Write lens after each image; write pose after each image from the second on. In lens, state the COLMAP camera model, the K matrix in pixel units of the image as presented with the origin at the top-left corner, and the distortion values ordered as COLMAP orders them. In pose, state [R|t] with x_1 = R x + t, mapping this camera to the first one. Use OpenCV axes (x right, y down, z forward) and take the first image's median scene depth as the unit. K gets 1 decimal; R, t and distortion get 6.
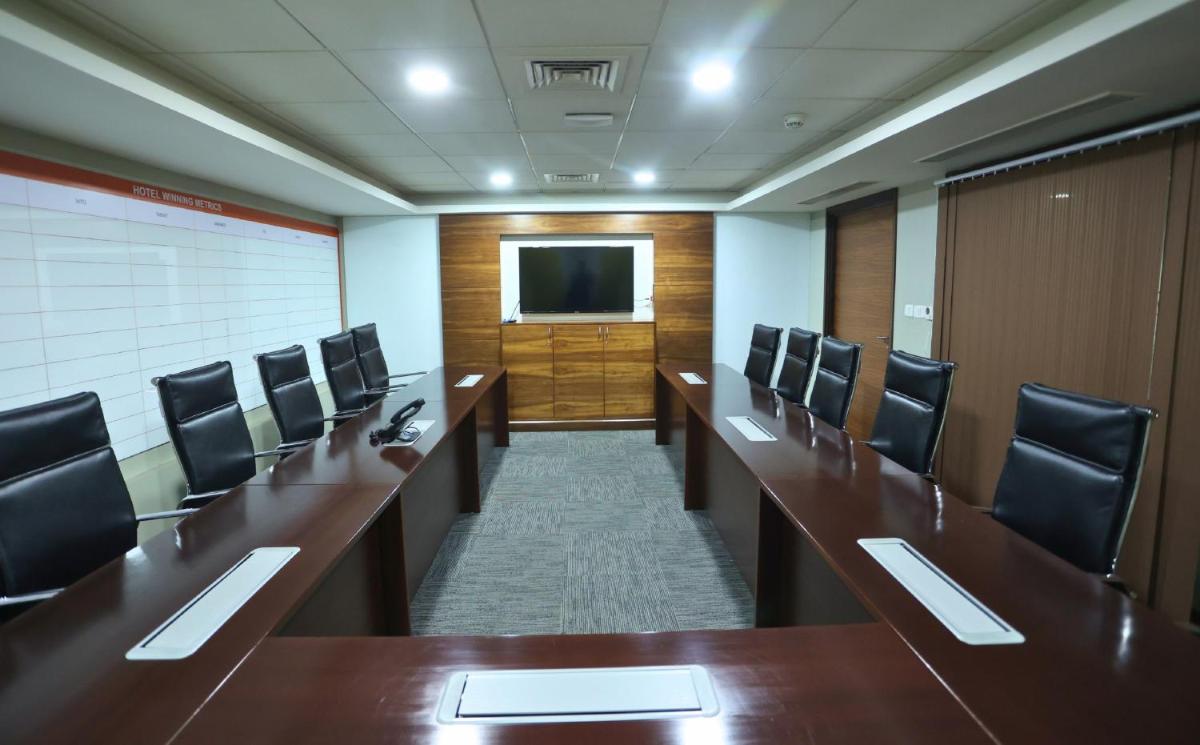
lens RADIAL K [[576.6, 0, 598.6], [0, 576.6, 354.4], [0, 0, 1]] dist [-0.079477, 0.026833]
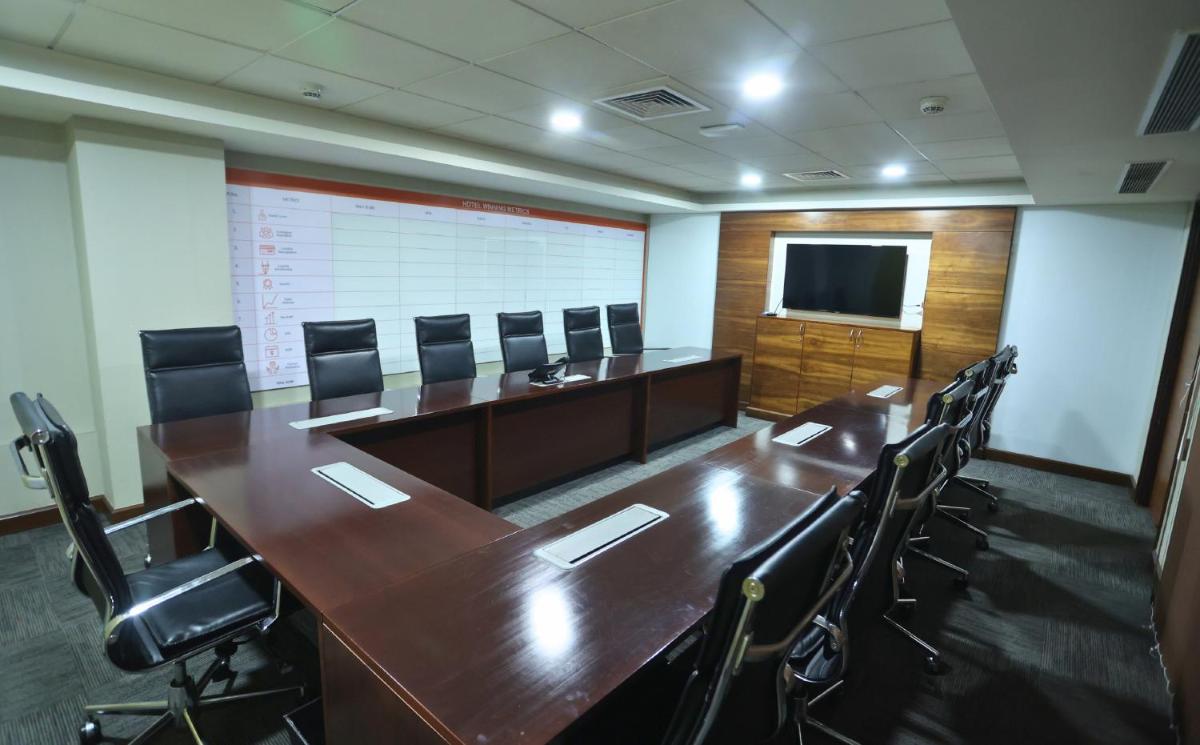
lens RADIAL K [[576.6, 0, 598.6], [0, 576.6, 354.4], [0, 0, 1]] dist [-0.079477, 0.026833]
pose [[0.733711, 0.142684, -0.664312, 0.321013], [-0.131577, 0.989032, 0.067108, -0.014460], [0.666601, 0.038170, 0.744437, 0.020907]]
